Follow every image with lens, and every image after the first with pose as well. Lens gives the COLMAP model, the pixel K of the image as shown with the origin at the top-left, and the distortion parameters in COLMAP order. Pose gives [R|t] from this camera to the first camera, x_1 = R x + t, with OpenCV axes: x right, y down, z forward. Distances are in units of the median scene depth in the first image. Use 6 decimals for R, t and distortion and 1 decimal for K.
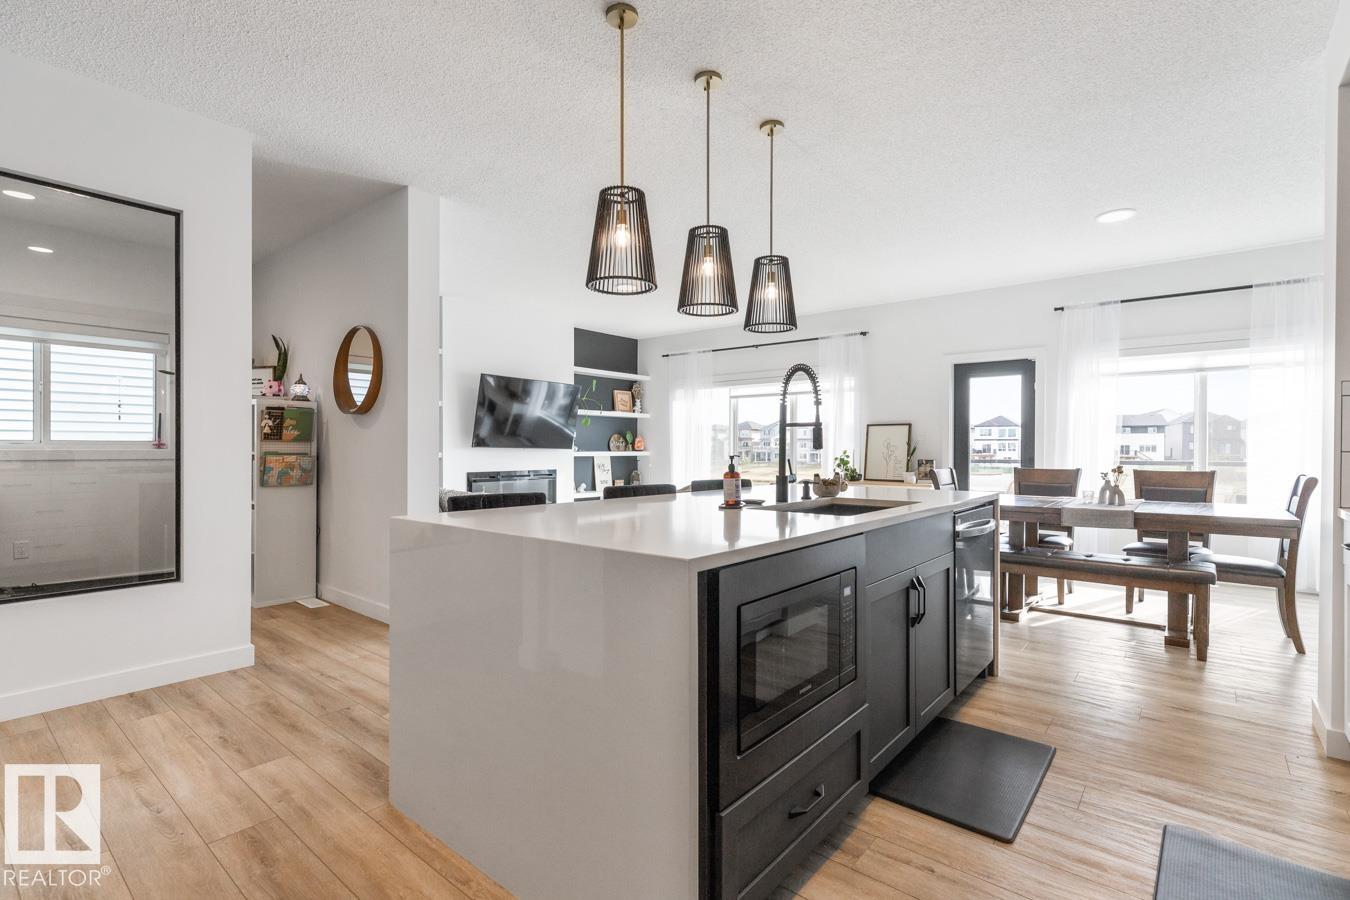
lens RADIAL K [[627.6, 0, 675.0], [0, 627.6, 450.0], [0, 0, 1]] dist [0.001567, 0.000111]
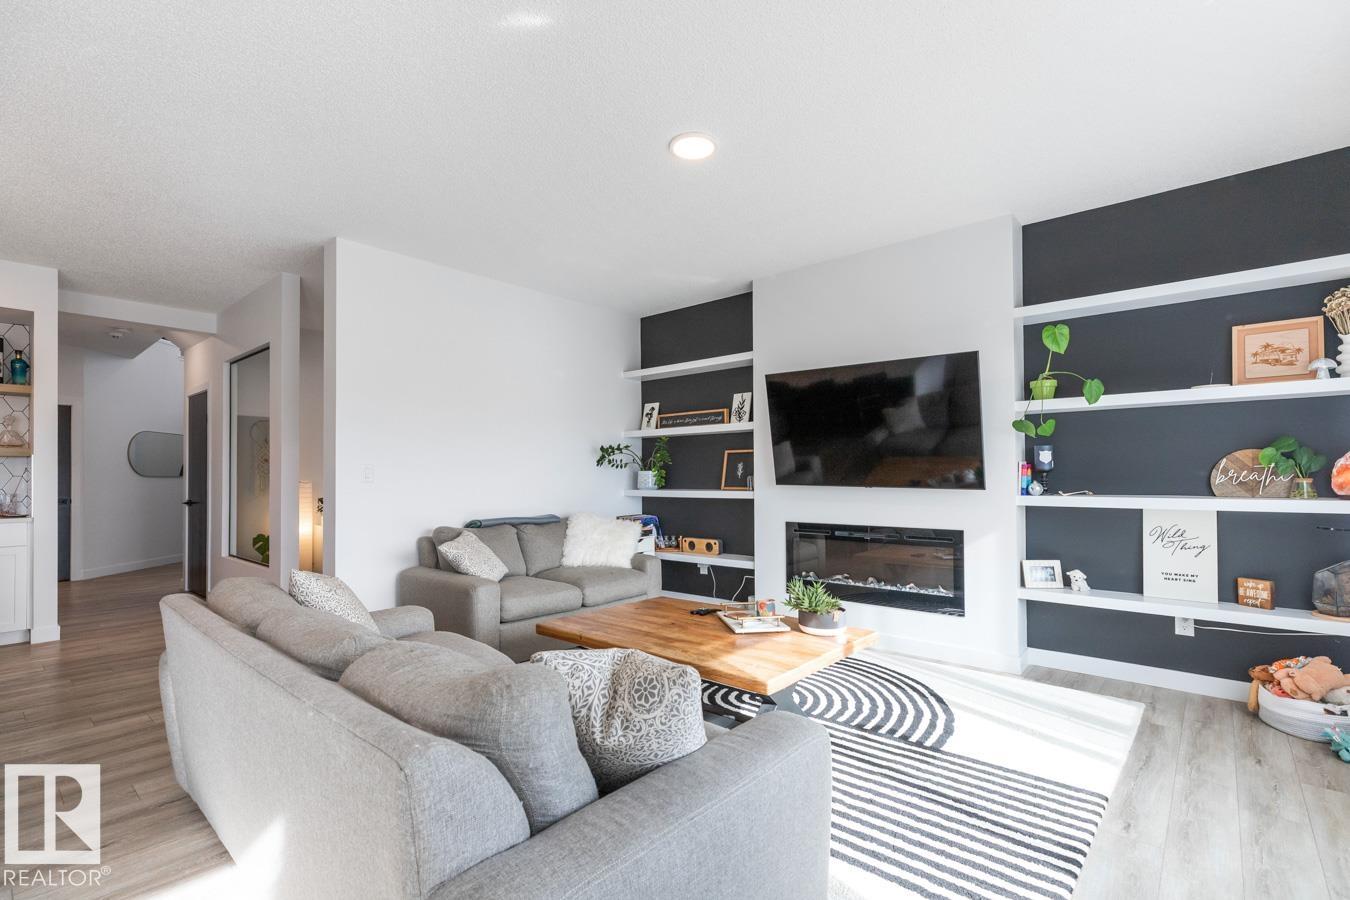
lens RADIAL K [[624.4, 0, 679.3], [0, 624.4, 466.4], [0, 0, 1]] dist [0.002286, -0.000157]
pose [[-0.025805, -0.020174, -0.999463, 0.286117], [-0.001384, 0.999796, -0.020145, -0.008379], [0.999666, 0.000864, -0.025828, 0.741081]]
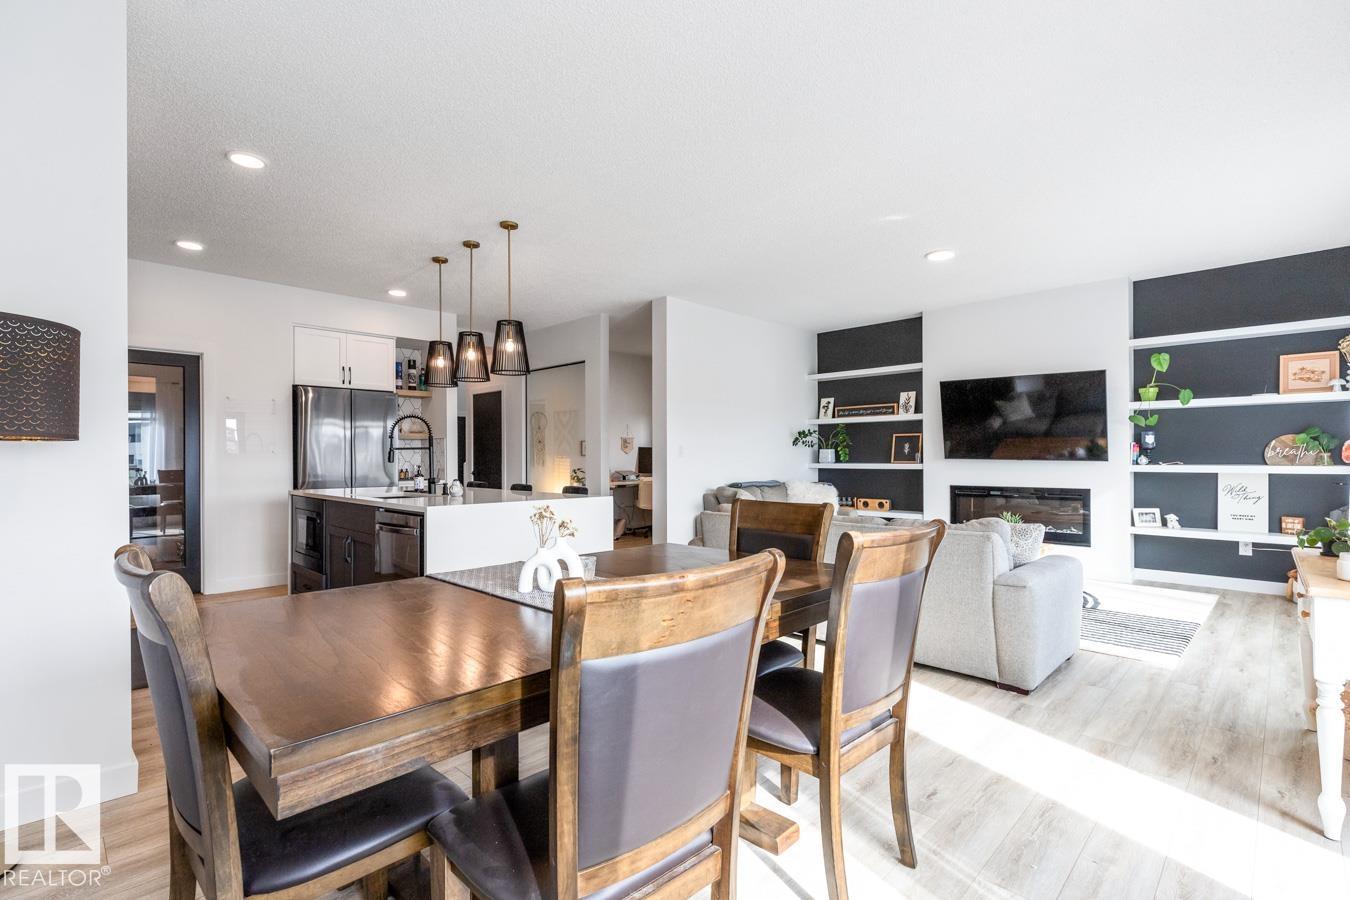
lens RADIAL K [[631.7, 0, 676.5], [0, 631.7, 455.8], [0, 0, 1]] dist [0.000571, 0.000149]
pose [[-0.083538, -0.004599, -0.996494, 0.544499], [-0.001267, 0.999989, -0.004508, -0.003163], [0.996504, 0.000886, -0.083543, 0.546420]]
